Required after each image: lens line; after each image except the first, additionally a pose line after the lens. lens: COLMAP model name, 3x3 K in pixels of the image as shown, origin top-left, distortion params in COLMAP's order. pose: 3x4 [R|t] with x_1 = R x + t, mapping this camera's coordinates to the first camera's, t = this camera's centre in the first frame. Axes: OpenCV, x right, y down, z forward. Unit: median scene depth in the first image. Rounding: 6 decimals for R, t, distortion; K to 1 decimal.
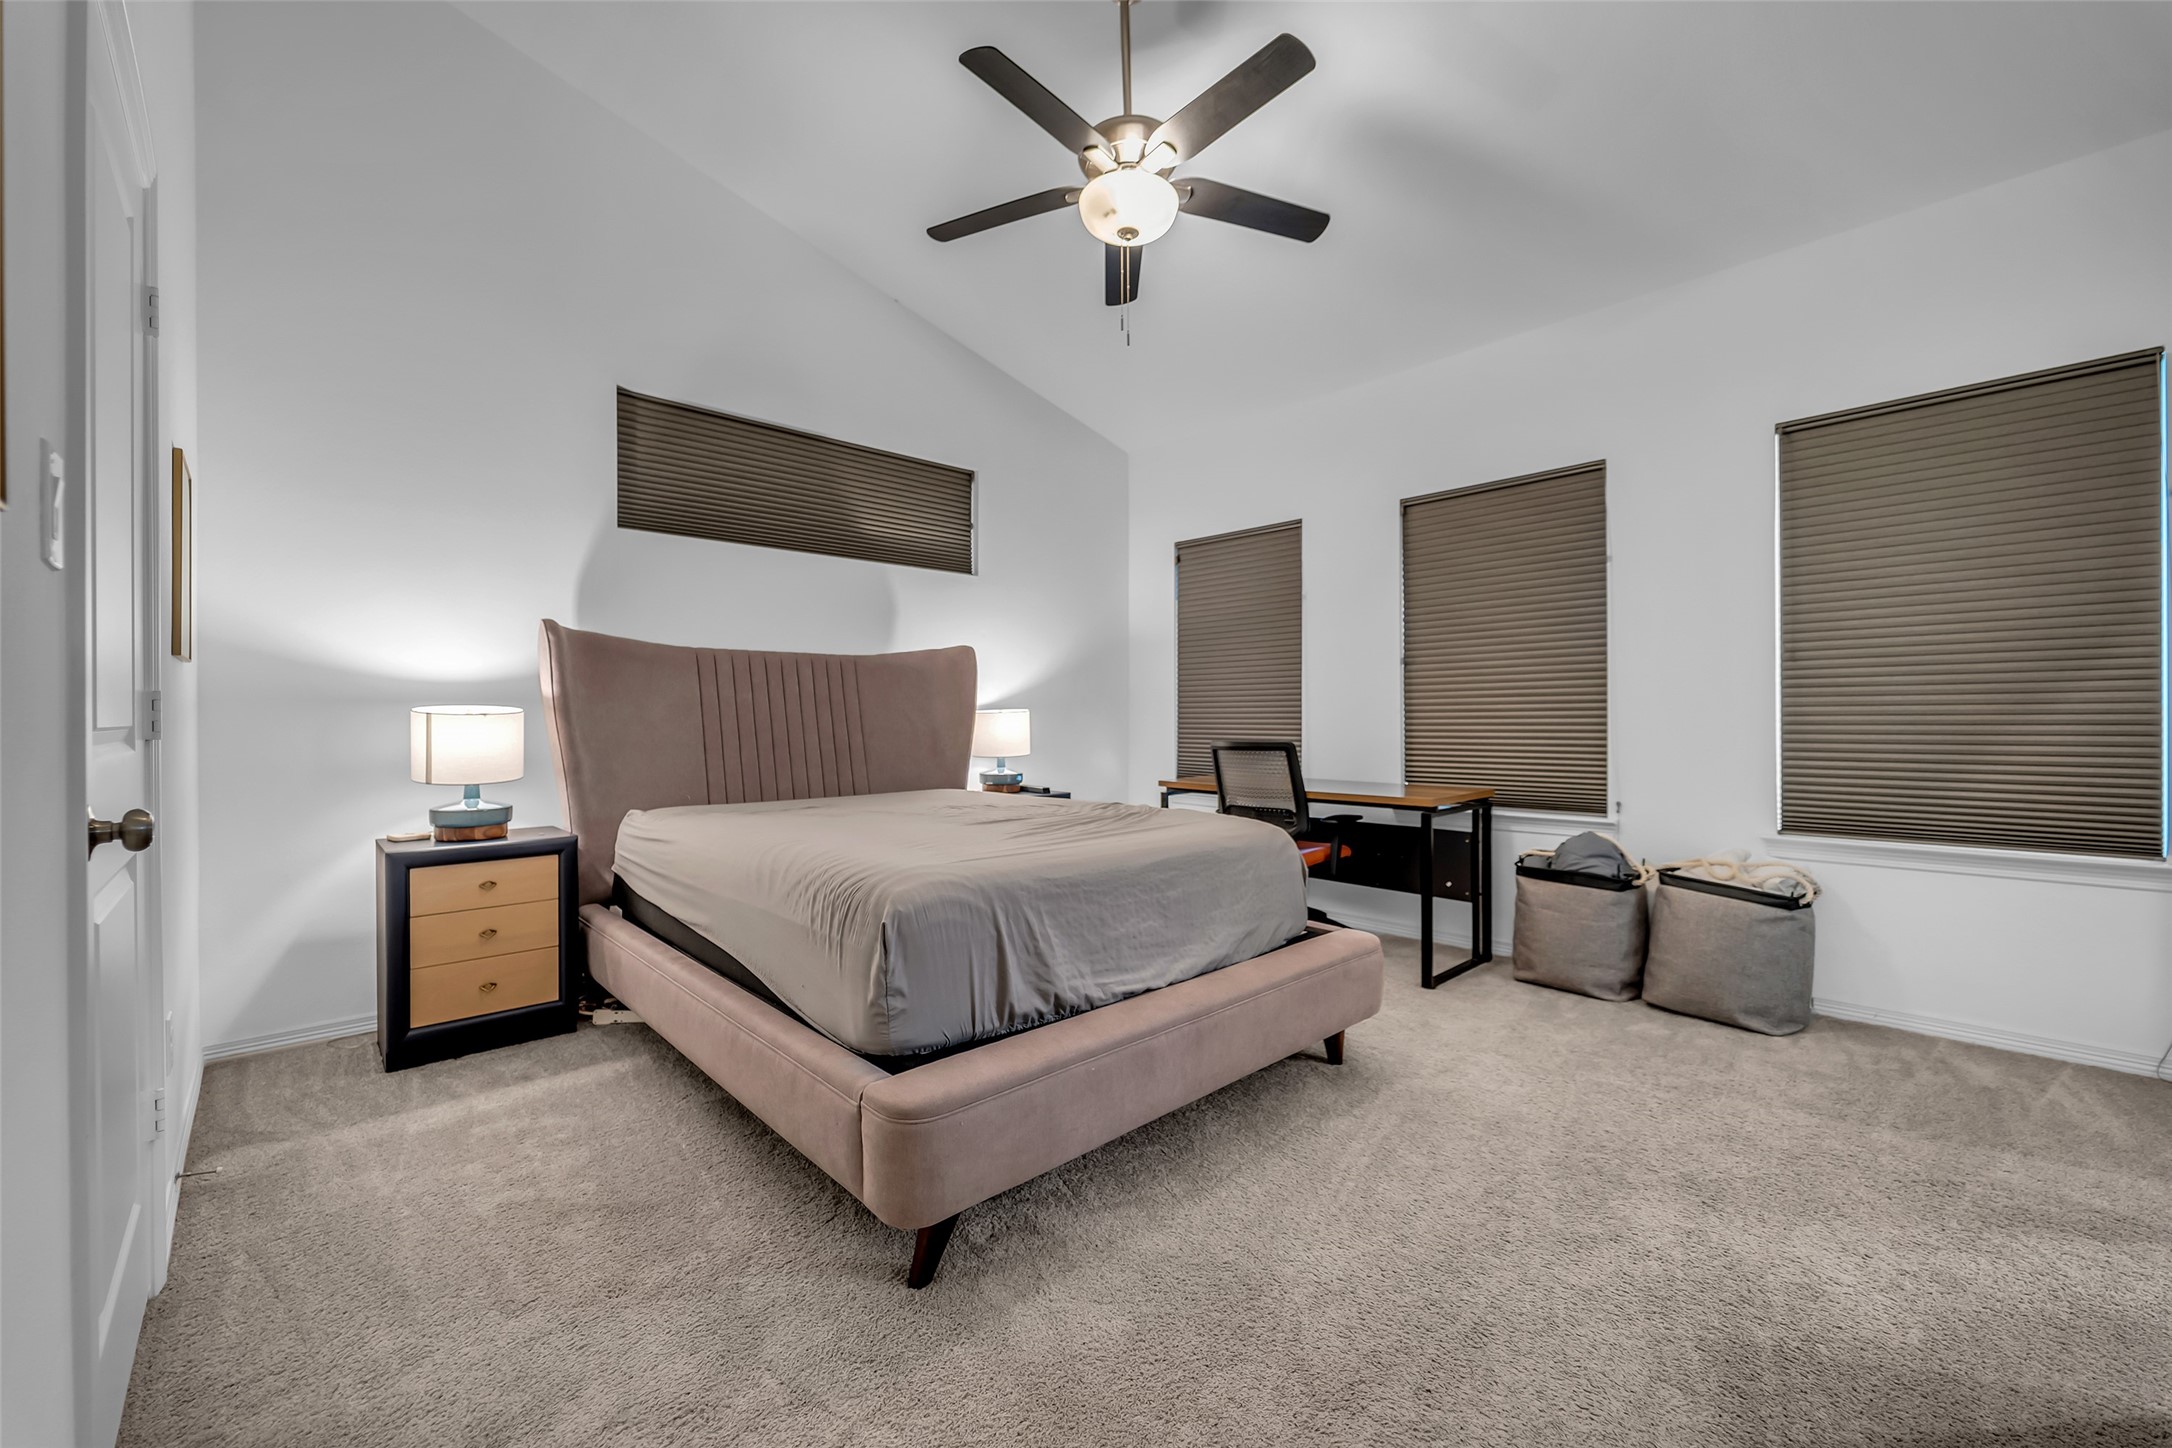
lens RADIAL K [[879.5, 0, 1087.2], [0, 879.5, 721.0], [0, 0, 1]] dist [0.000287, -0.000006]
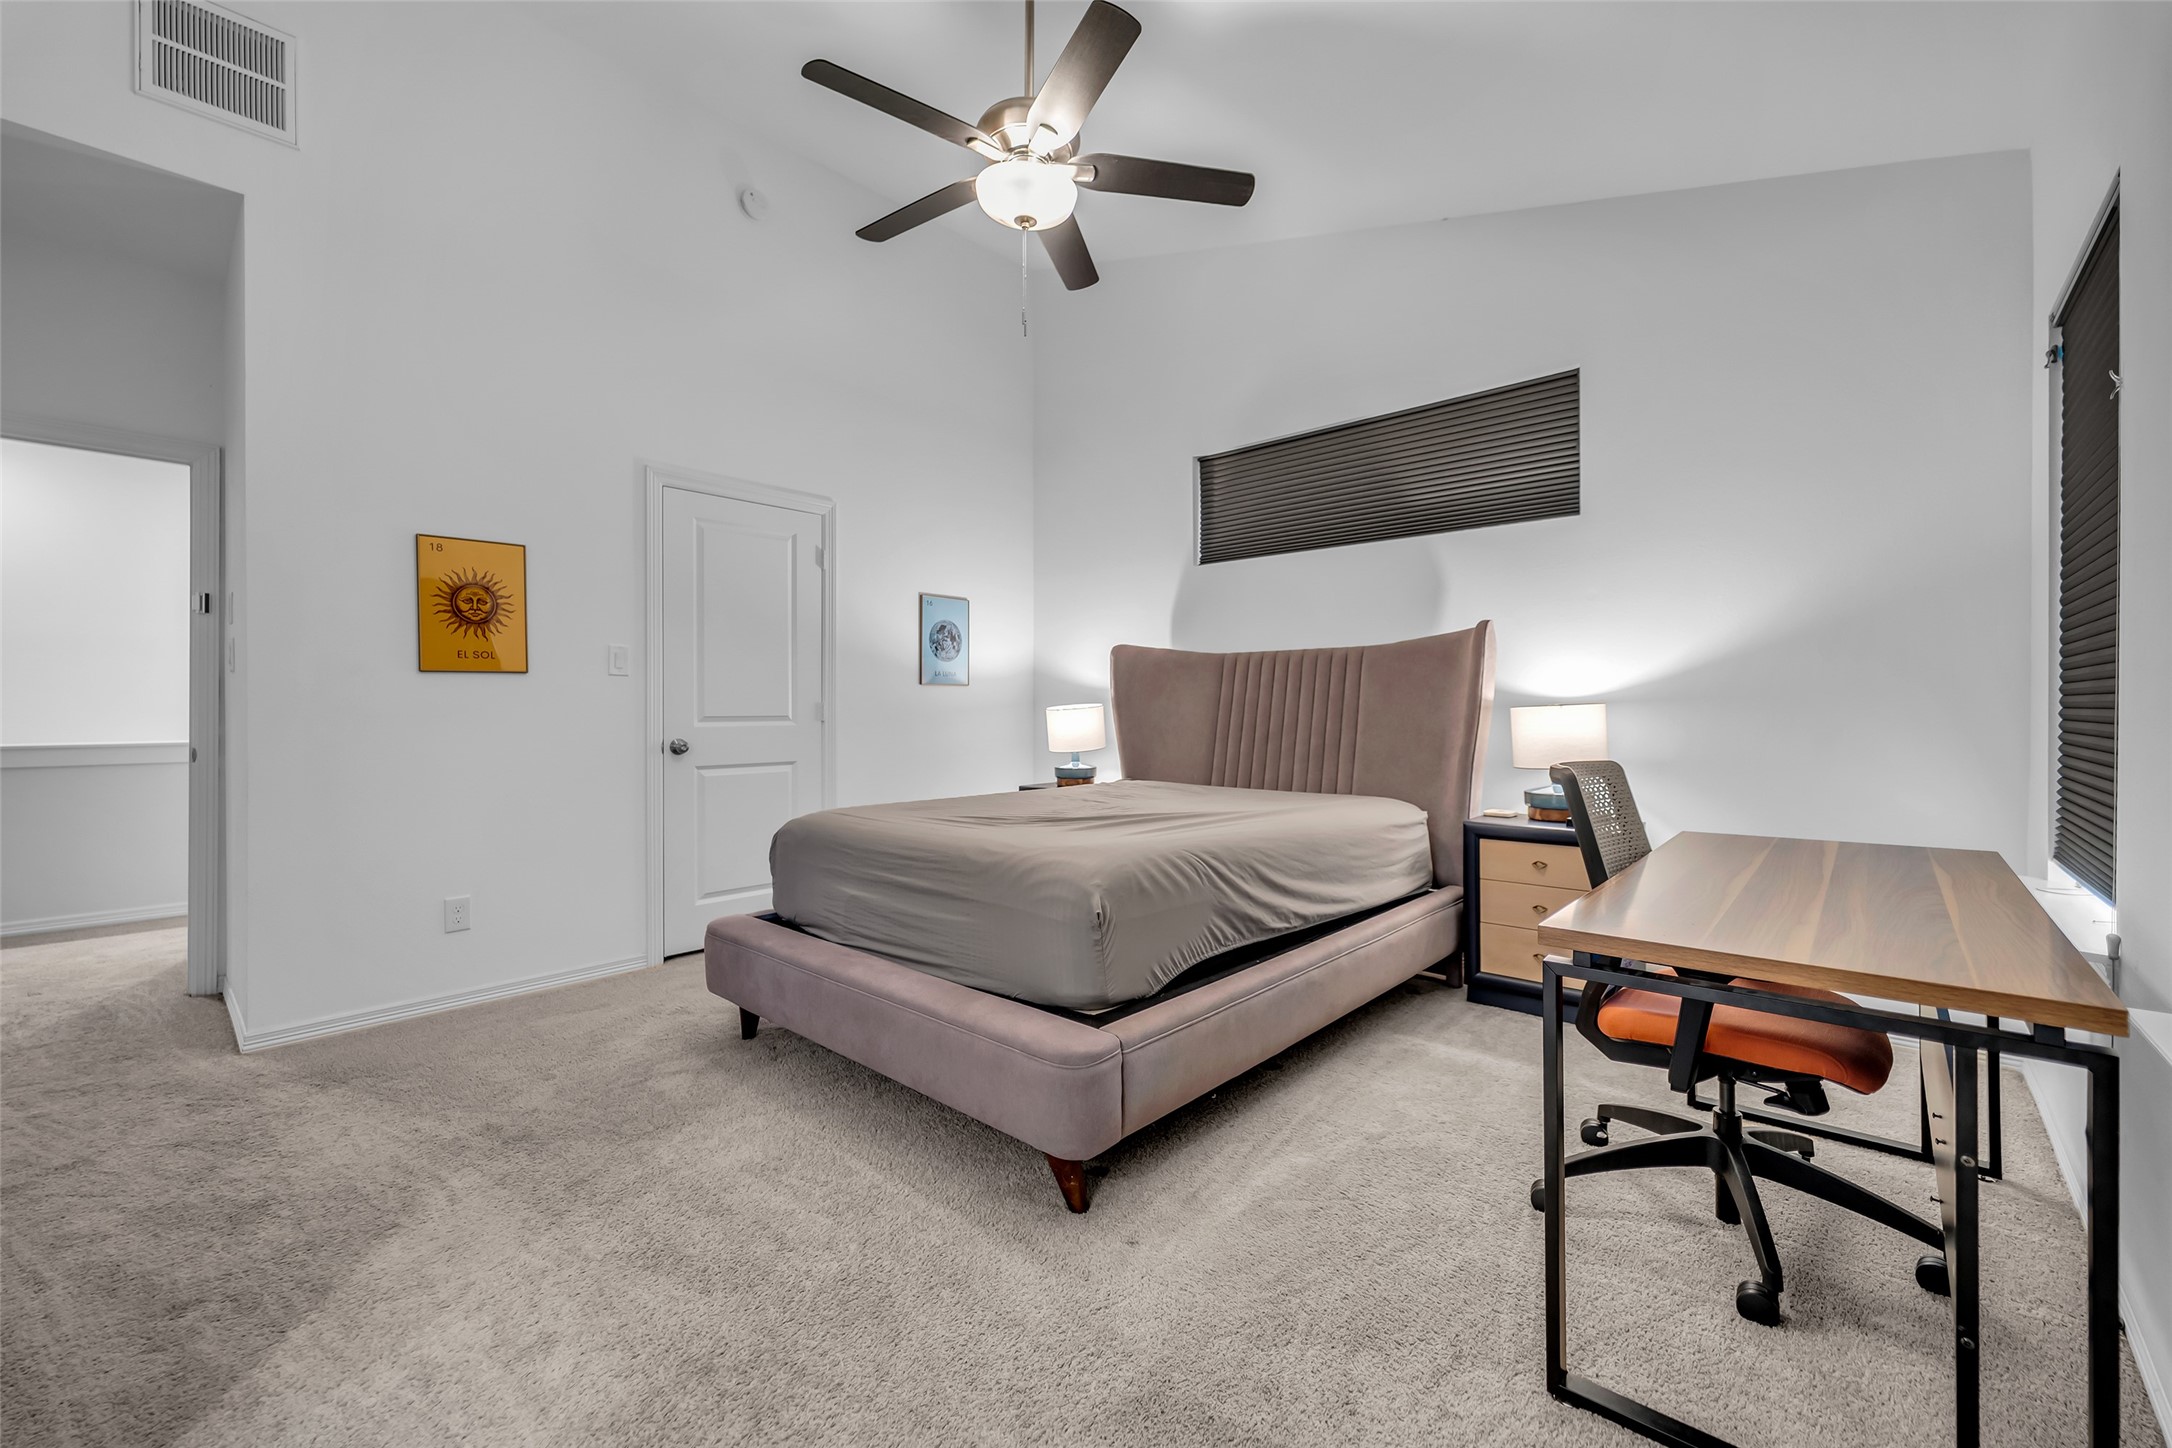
lens RADIAL K [[879.5, 0, 1088.0], [0, 879.5, 715.9], [0, 0, 1]] dist [0.000287, -0.000006]
pose [[0.097006, 0.004909, -0.995272, 0.674293], [-0.003458, 0.999983, 0.004596, -0.001977], [0.995278, 0.002996, 0.097021, 0.641946]]
